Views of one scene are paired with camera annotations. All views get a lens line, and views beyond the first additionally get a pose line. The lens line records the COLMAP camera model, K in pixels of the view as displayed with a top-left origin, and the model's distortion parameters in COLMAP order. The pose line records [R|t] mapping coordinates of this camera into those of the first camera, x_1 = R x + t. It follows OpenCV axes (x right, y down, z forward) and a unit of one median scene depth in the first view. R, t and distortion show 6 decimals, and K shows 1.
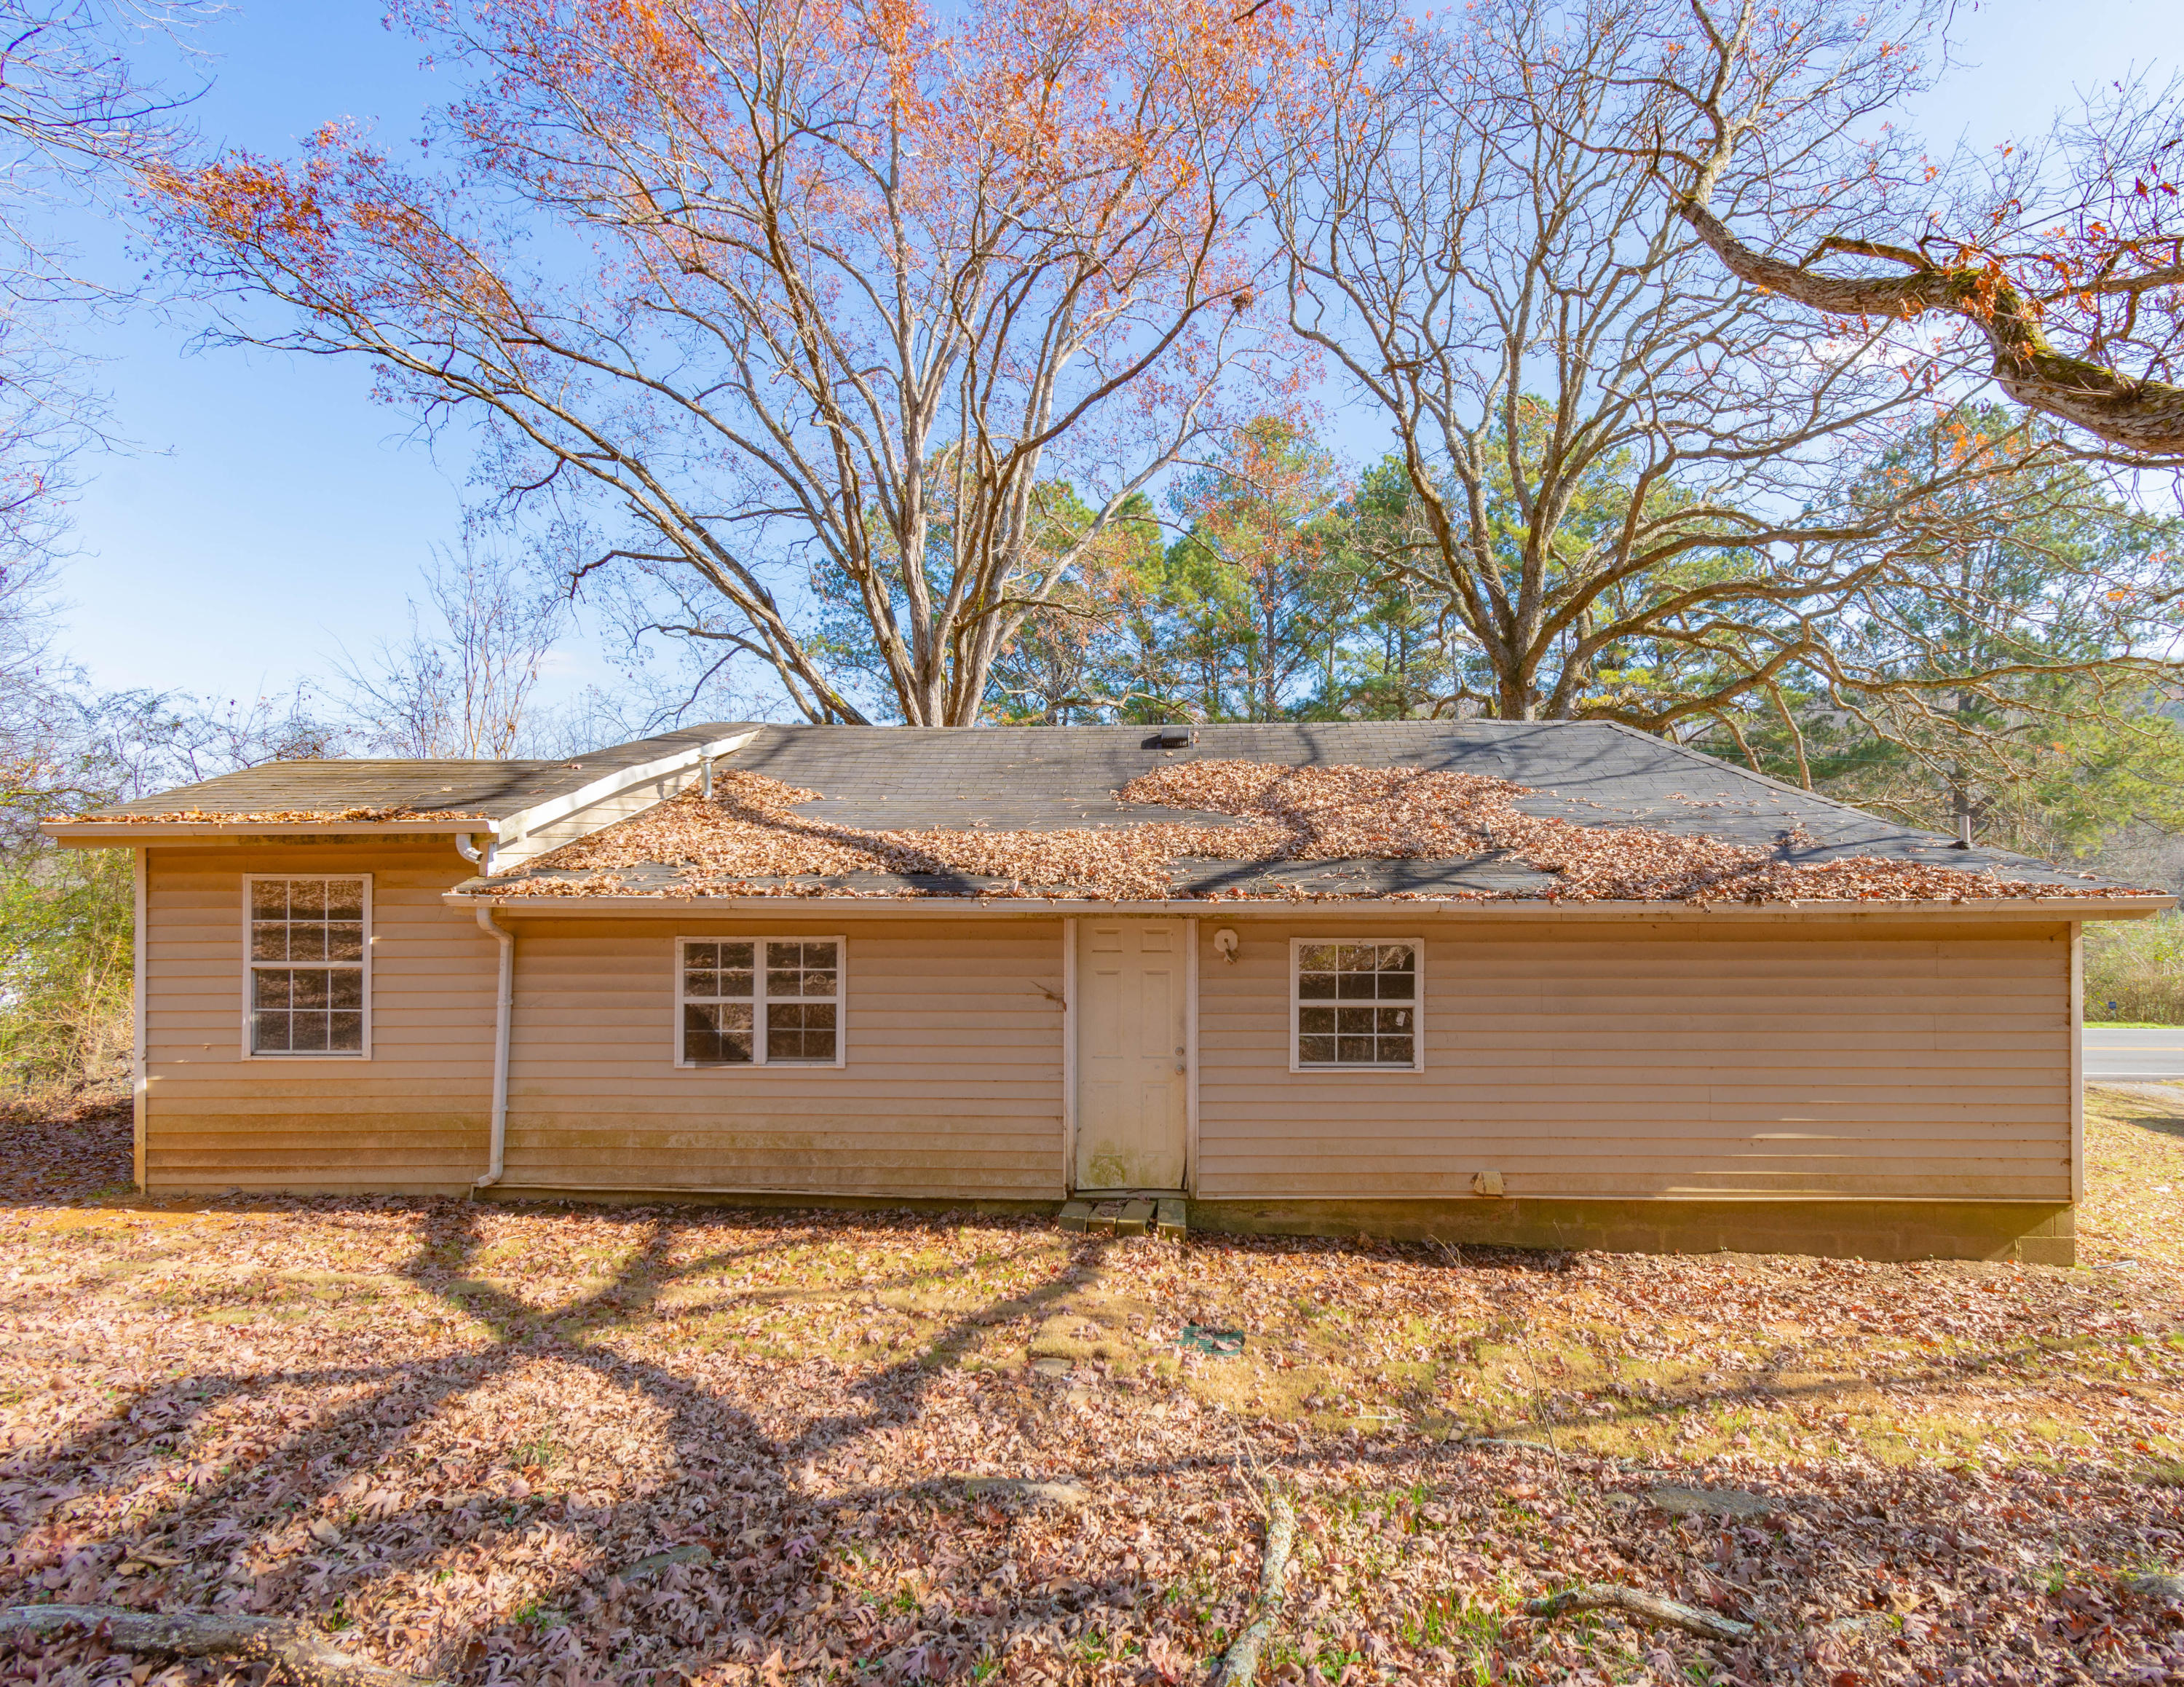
lens RADIAL K [[1091.8, 0, 1091.5], [0, 1091.8, 848.0], [0, 0, 1]] dist [-0.001746, -0.000048]
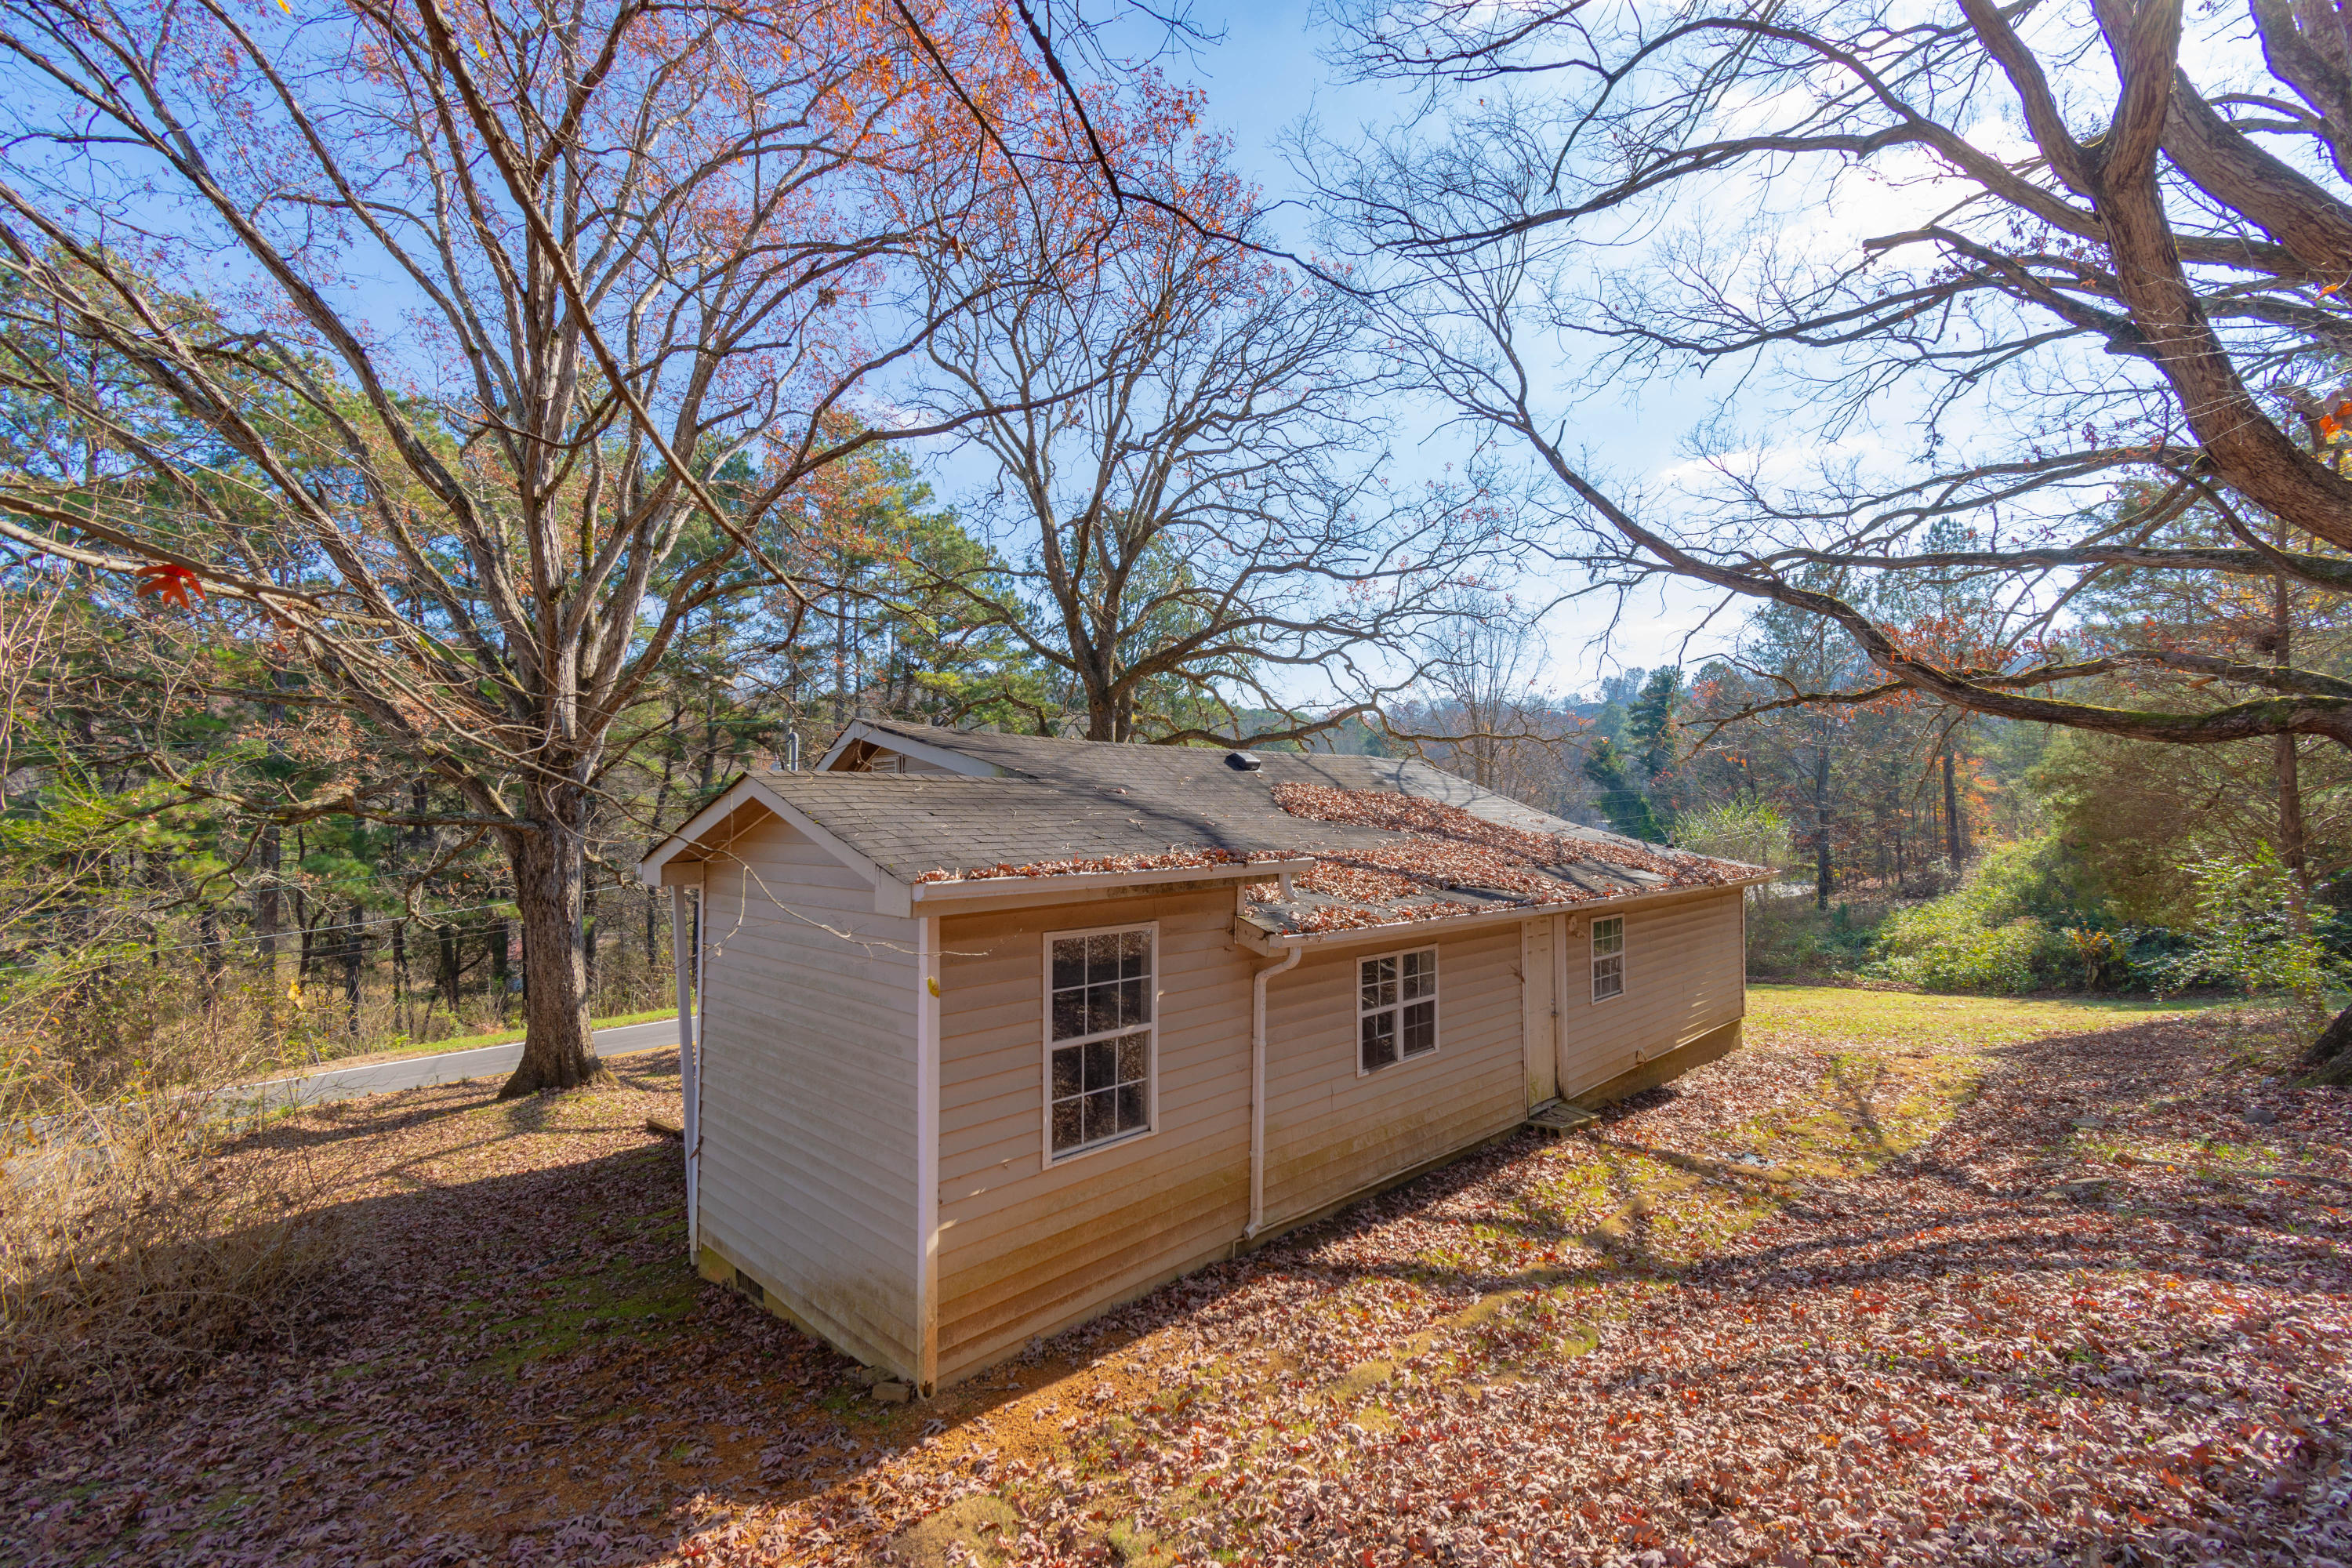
lens RADIAL K [[1043.1, 0, 1174.0], [0, 1043.1, 781.5], [0, 0, 1]] dist [0.002629, -0.000407]
pose [[0.674400, 0.025323, 0.737932, -1.301470], [-0.002158, 0.999475, -0.032326, -0.063851], [-0.738363, 0.020208, 0.674101, 0.421577]]
